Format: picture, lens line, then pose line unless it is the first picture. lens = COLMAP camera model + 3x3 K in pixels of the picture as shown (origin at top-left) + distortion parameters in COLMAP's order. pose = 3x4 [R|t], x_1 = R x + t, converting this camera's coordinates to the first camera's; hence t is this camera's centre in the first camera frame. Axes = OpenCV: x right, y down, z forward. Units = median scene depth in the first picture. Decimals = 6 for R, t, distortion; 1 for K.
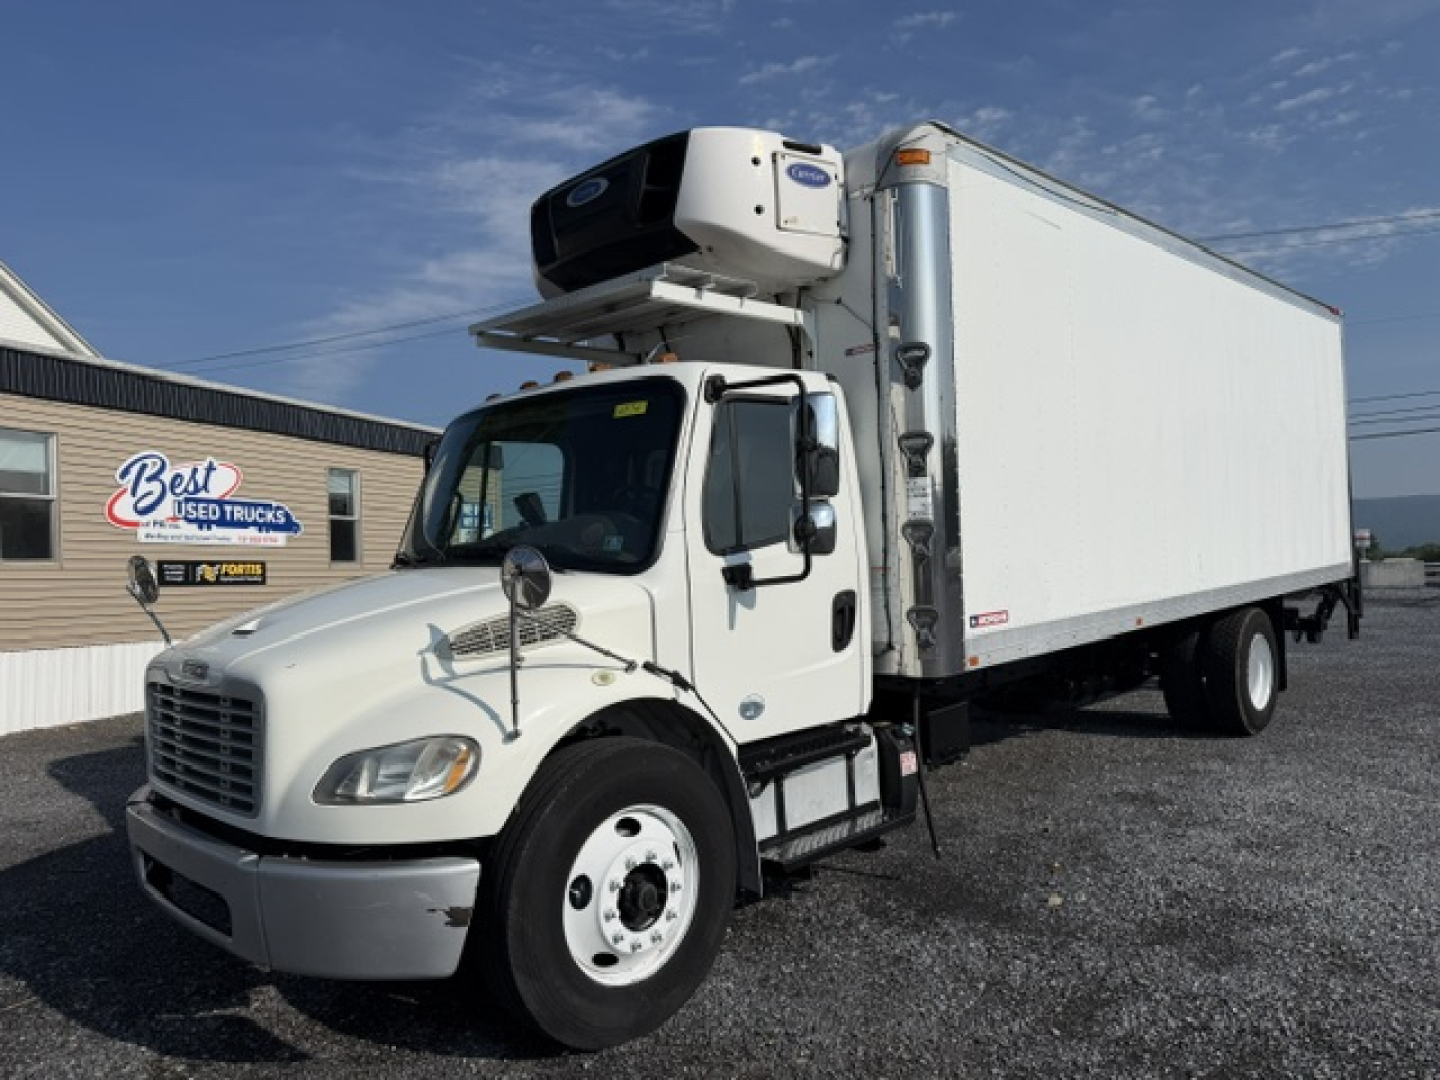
lens RADIAL K [[1075.1, 0, 725.6], [0, 1075.1, 542.6], [0, 0, 1]] dist [-0.016804, 0.006217]
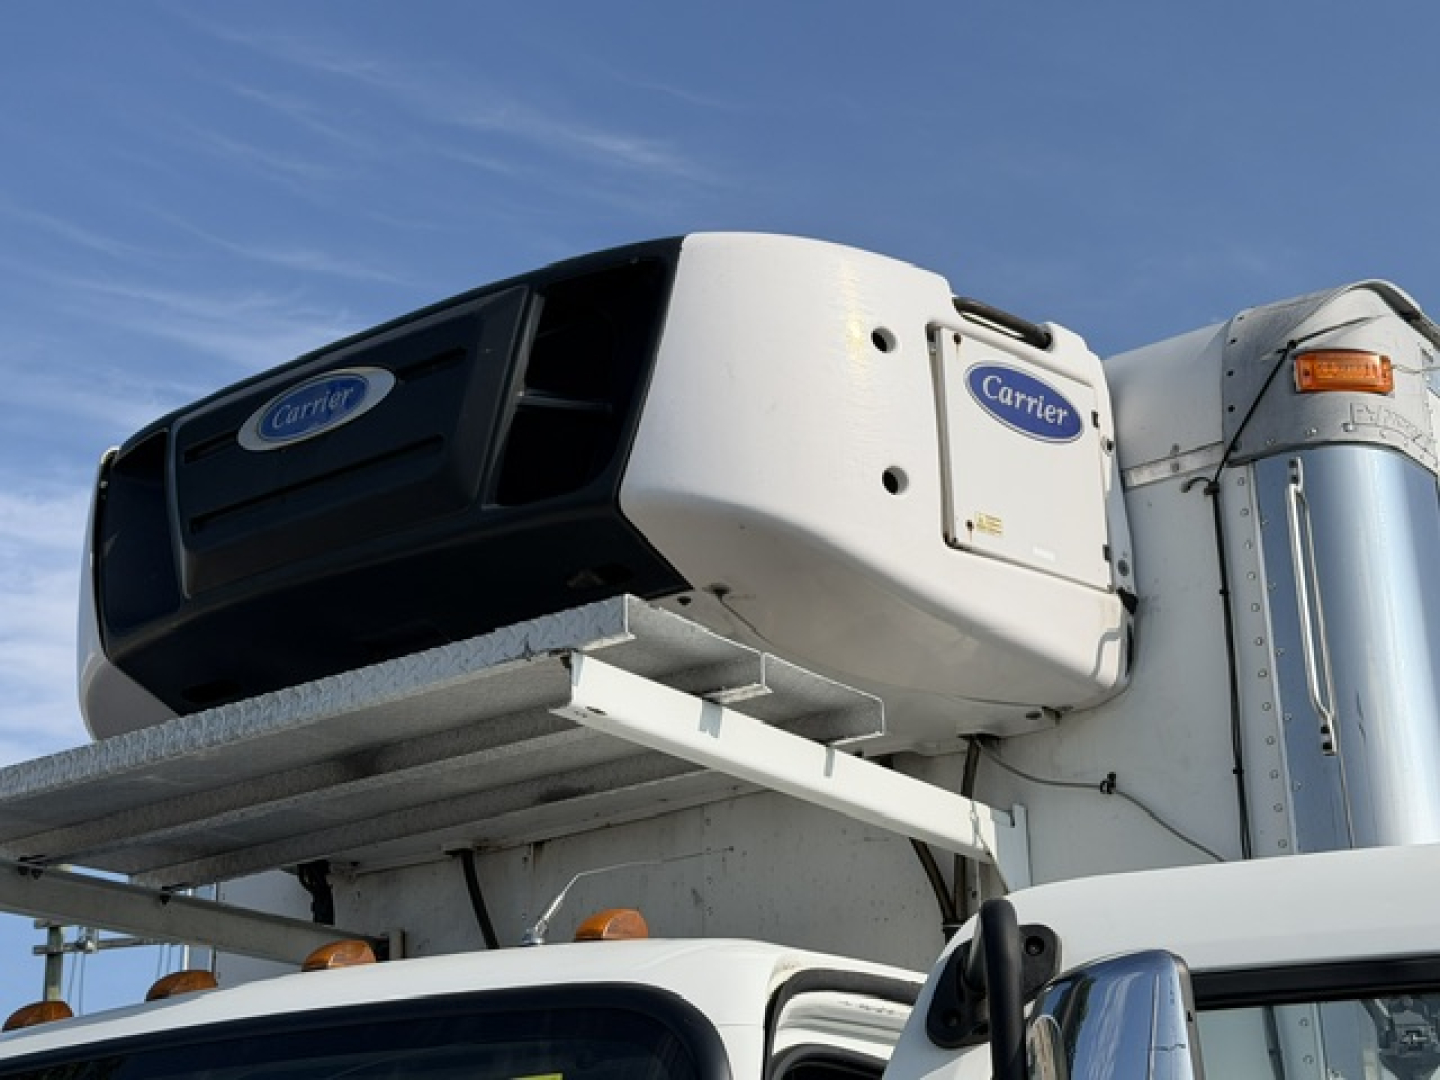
lens RADIAL K [[2117.2, 0, 717.6], [0, 2117.2, 622.1], [0, 0, 1]] dist [0.479551, 0.026447]
pose [[0.985691, 0.074883, 0.151018, -0.106629], [-0.020270, 0.942064, -0.334819, -0.054979], [-0.167341, 0.326967, 0.930102, 0.412947]]
